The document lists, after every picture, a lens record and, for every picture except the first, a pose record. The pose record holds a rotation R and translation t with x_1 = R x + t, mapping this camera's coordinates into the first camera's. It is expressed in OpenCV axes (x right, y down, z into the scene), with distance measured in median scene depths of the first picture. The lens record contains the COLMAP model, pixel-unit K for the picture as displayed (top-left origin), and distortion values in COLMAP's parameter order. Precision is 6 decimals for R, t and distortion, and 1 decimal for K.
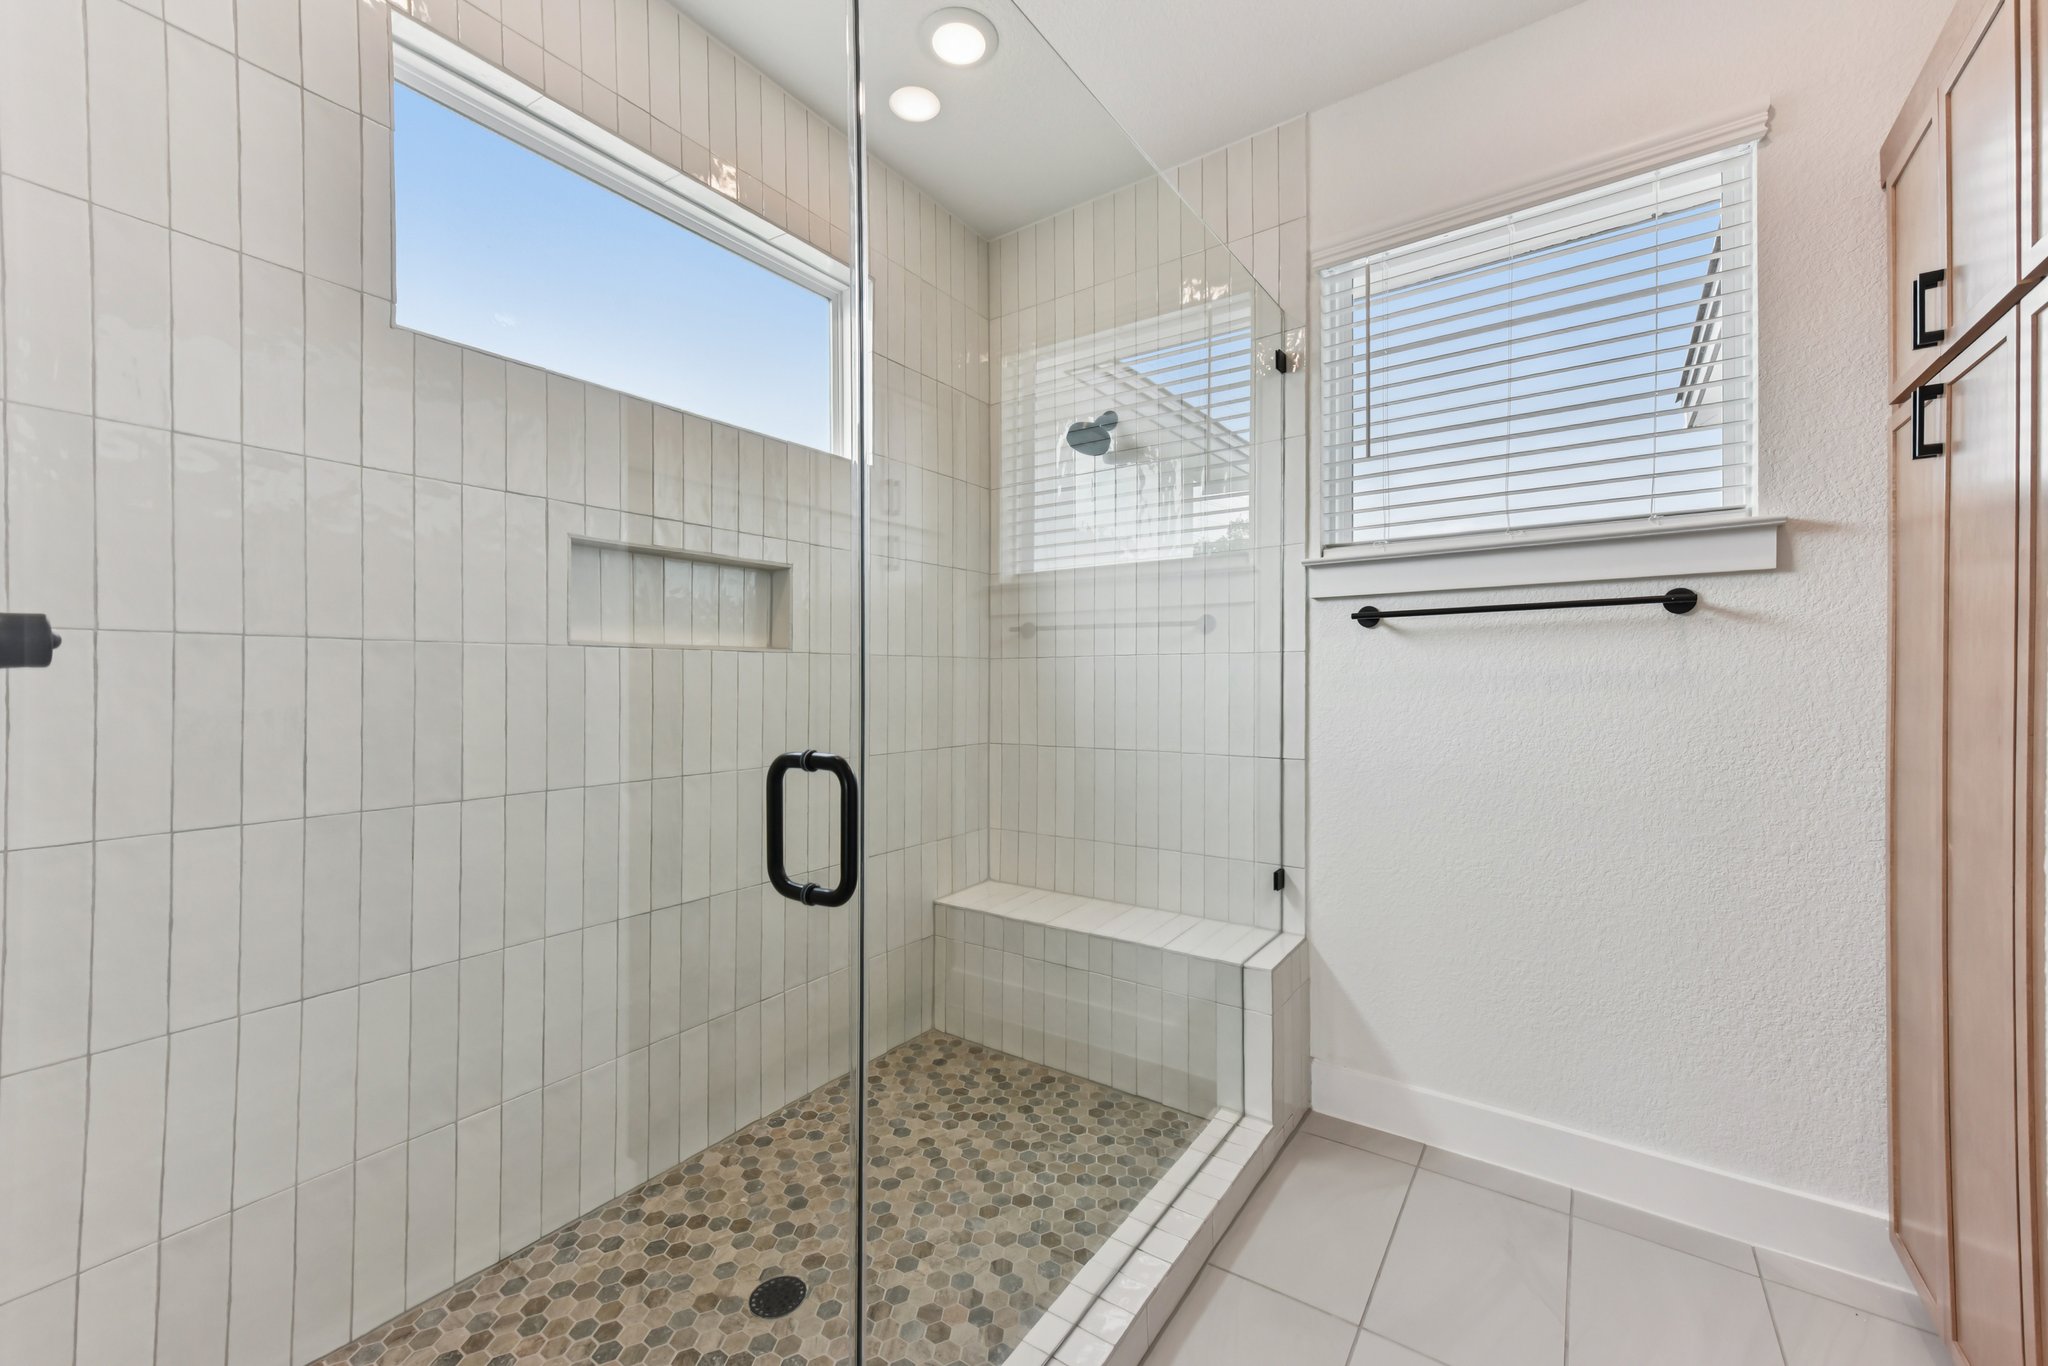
lens RADIAL K [[794.7, 0, 1024.9], [0, 794.7, 677.2], [0, 0, 1]] dist [0.027780, -0.000780]
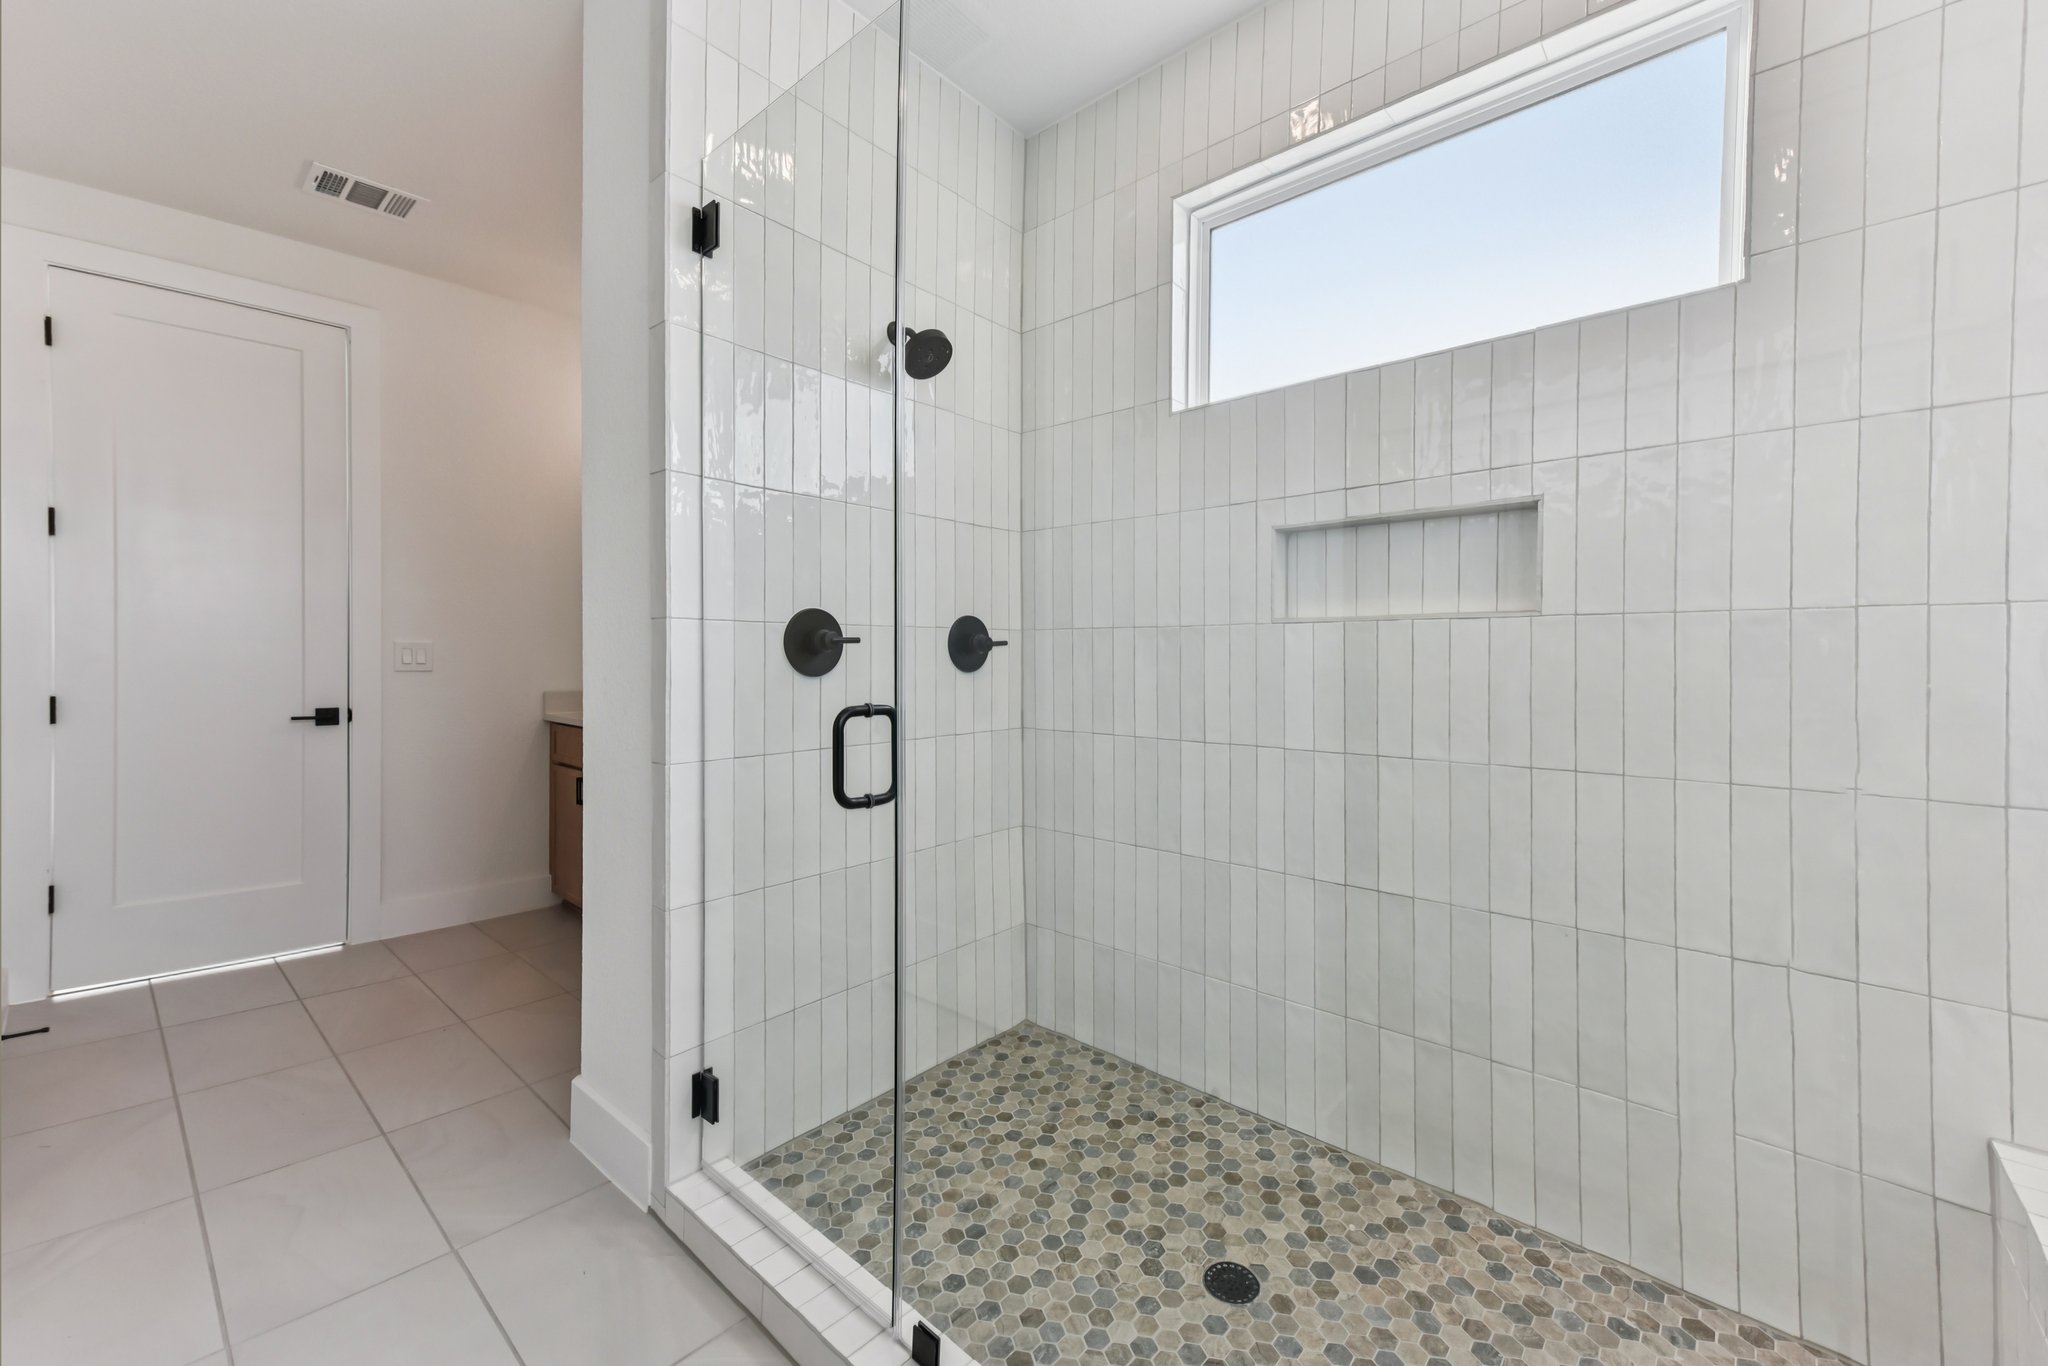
lens RADIAL K [[794.7, 0, 1022.8], [0, 794.7, 665.1], [0, 0, 1]] dist [0.027780, -0.000780]
pose [[-0.093677, 0.014803, -0.995493, 0.601897], [0.004037, 0.999887, 0.014489, 0.002179], [0.995594, -0.002661, -0.093726, 0.743694]]
